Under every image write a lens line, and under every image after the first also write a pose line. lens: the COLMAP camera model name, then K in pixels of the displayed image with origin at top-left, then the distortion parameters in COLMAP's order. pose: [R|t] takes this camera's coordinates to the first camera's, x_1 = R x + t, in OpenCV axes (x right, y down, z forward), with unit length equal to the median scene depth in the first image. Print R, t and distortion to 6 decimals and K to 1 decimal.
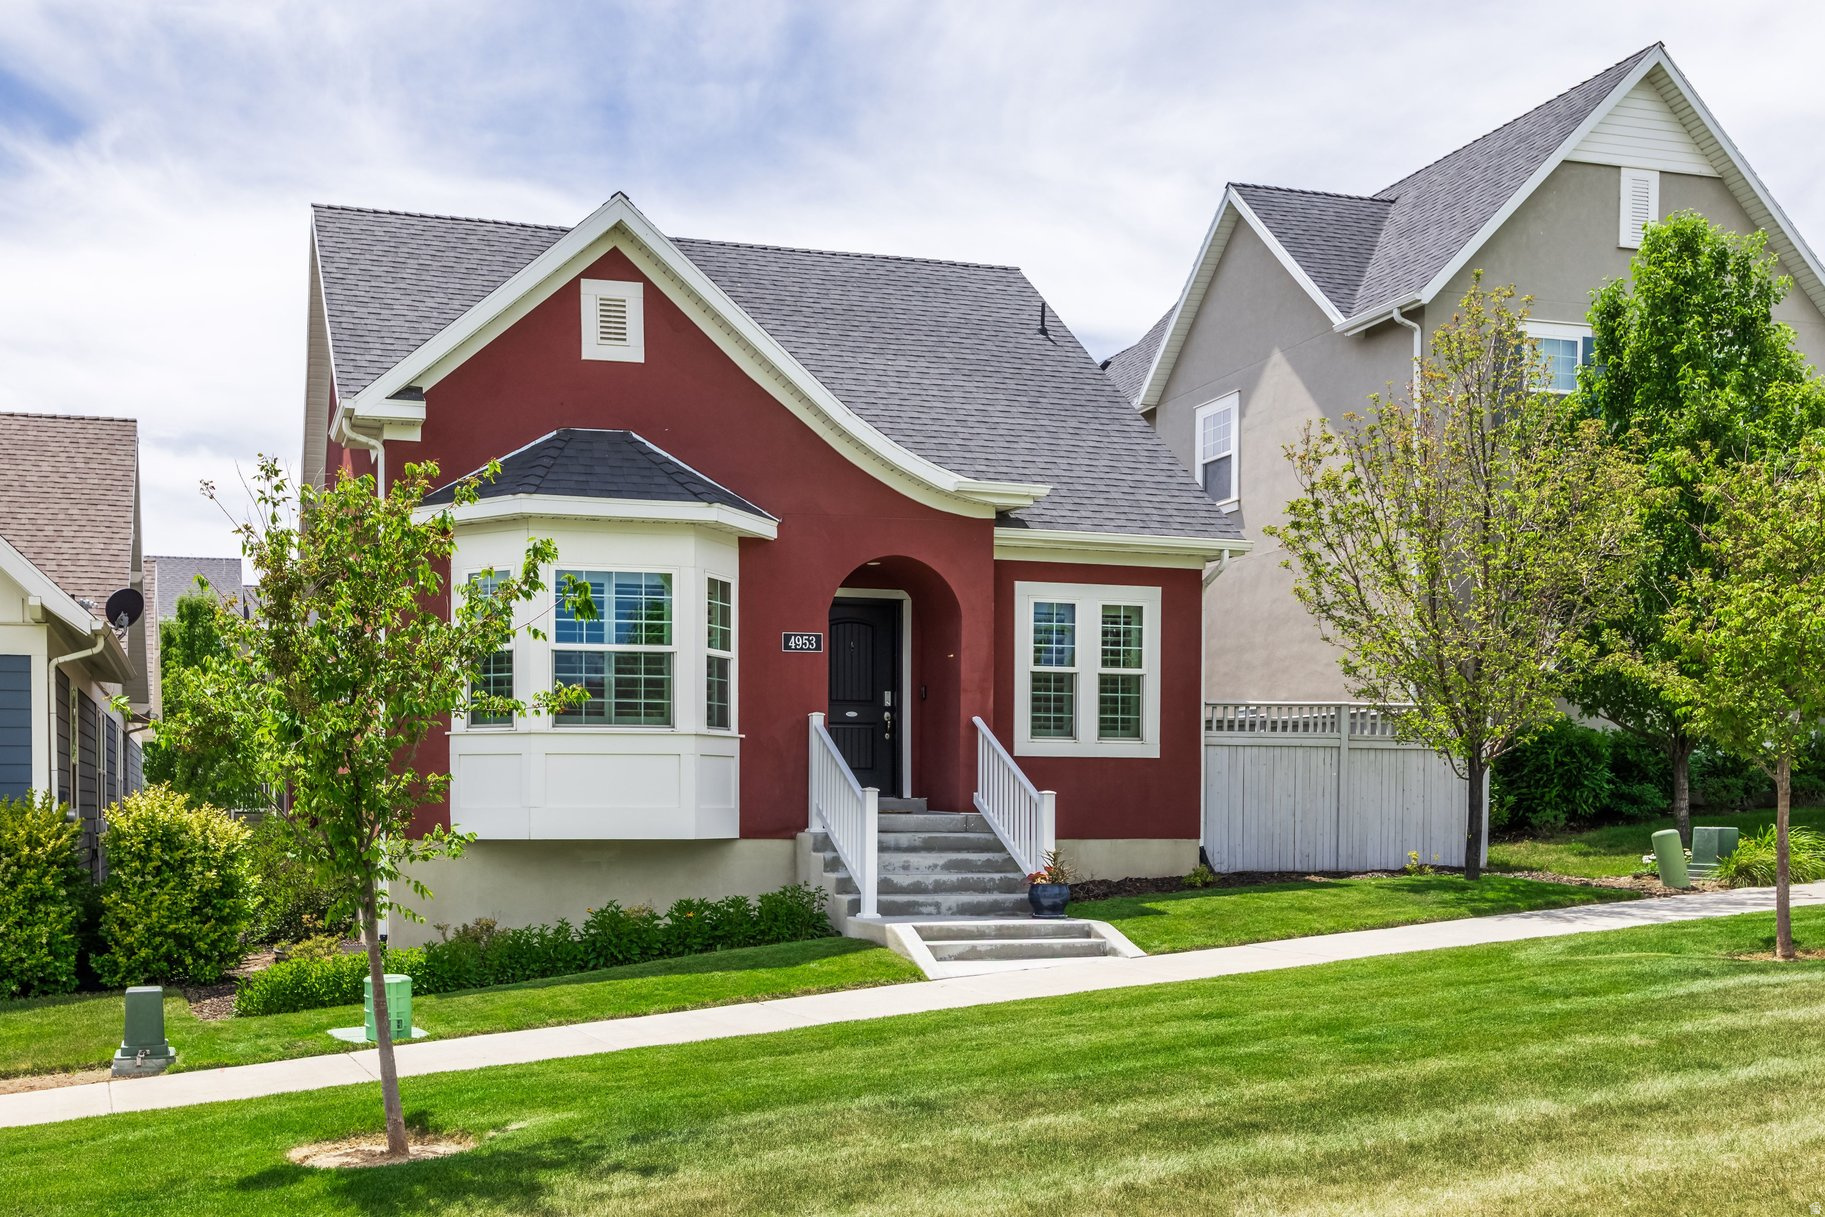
lens RADIAL K [[1754.9, 0, 833.9], [0, 1754.9, 821.4], [0, 0, 1]] dist [0.077910, -0.124613]
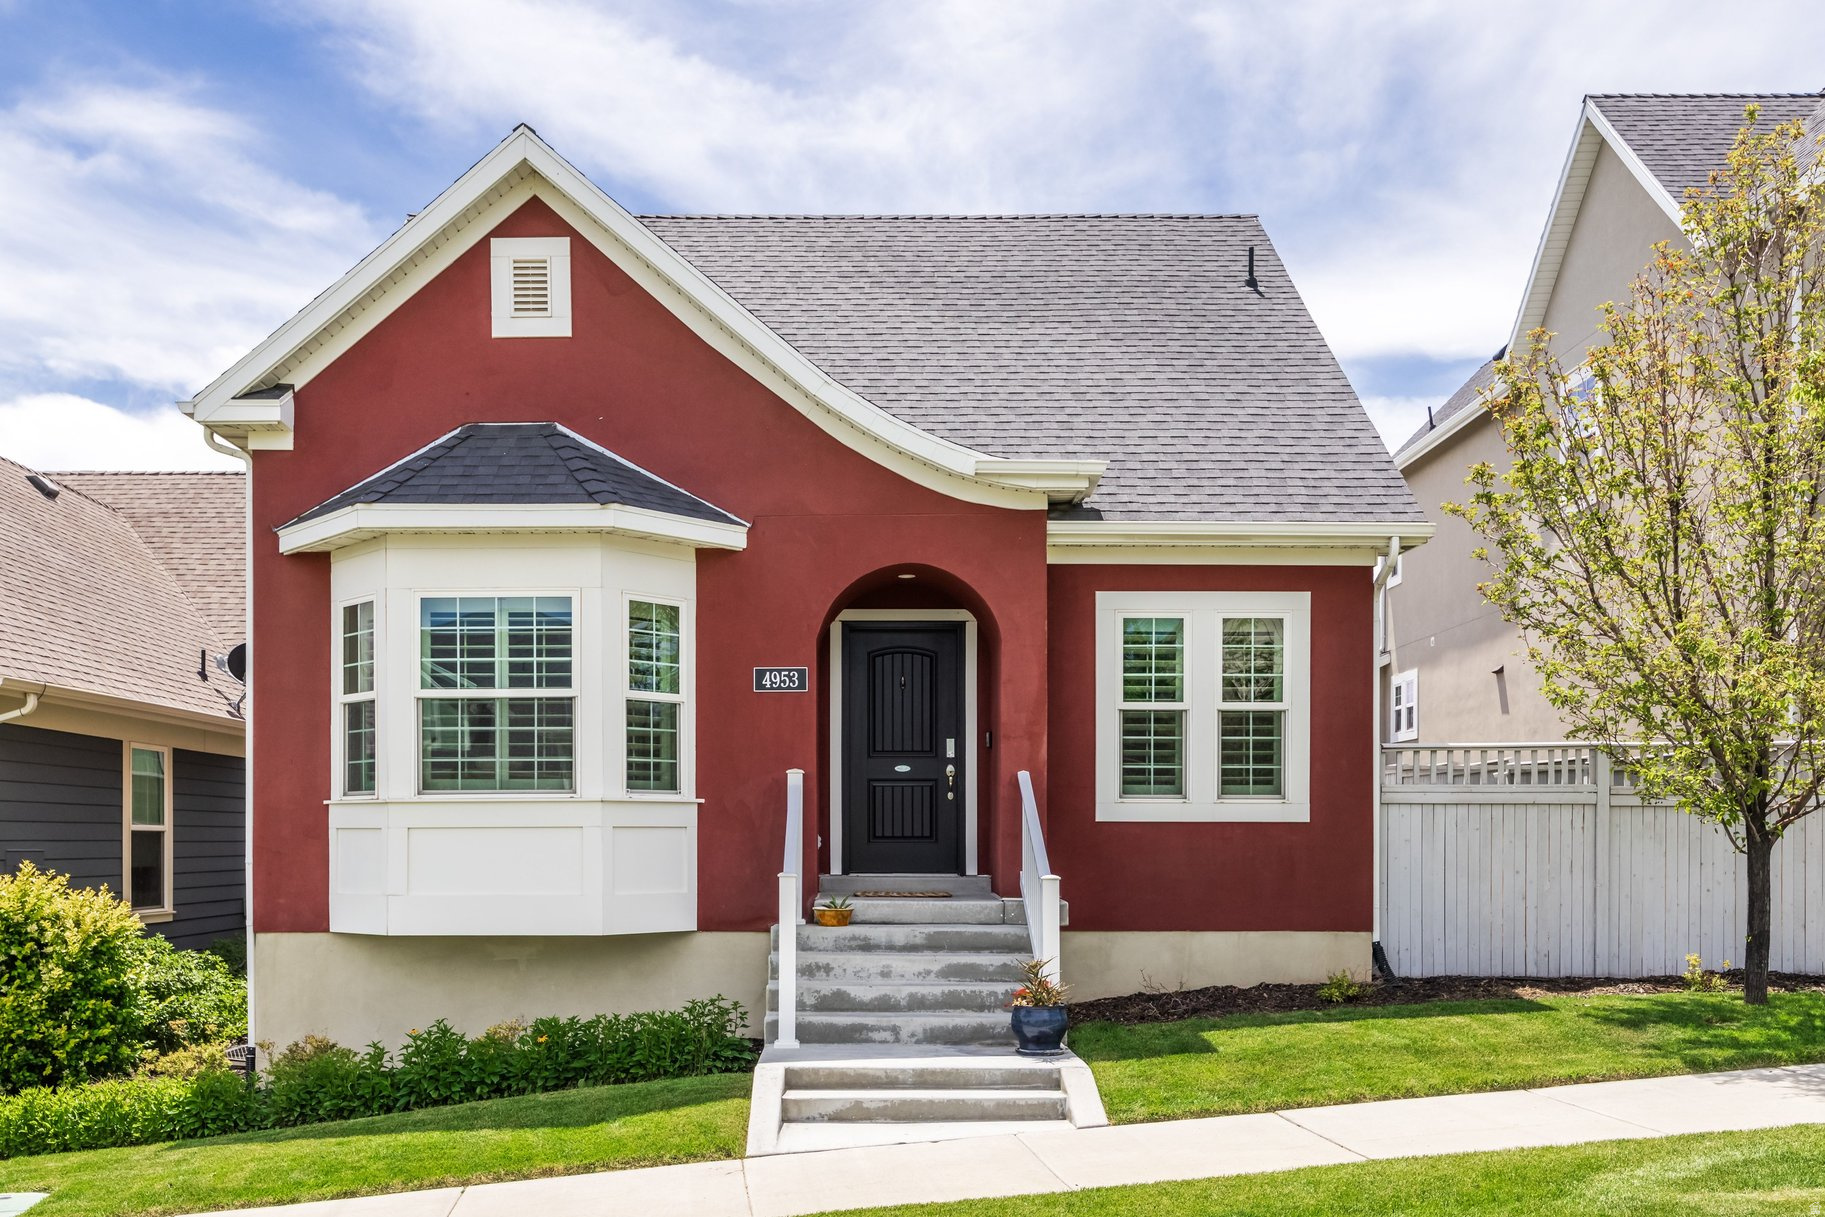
lens RADIAL K [[1754.9, 0, 833.9], [0, 1754.9, 821.4], [0, 0, 1]] dist [0.077910, -0.124613]
pose [[0.961534, -0.005103, -0.274640, 0.219606], [-0.001521, 0.999713, -0.023899, -0.020542], [0.274683, 0.023397, 0.961250, 0.260323]]
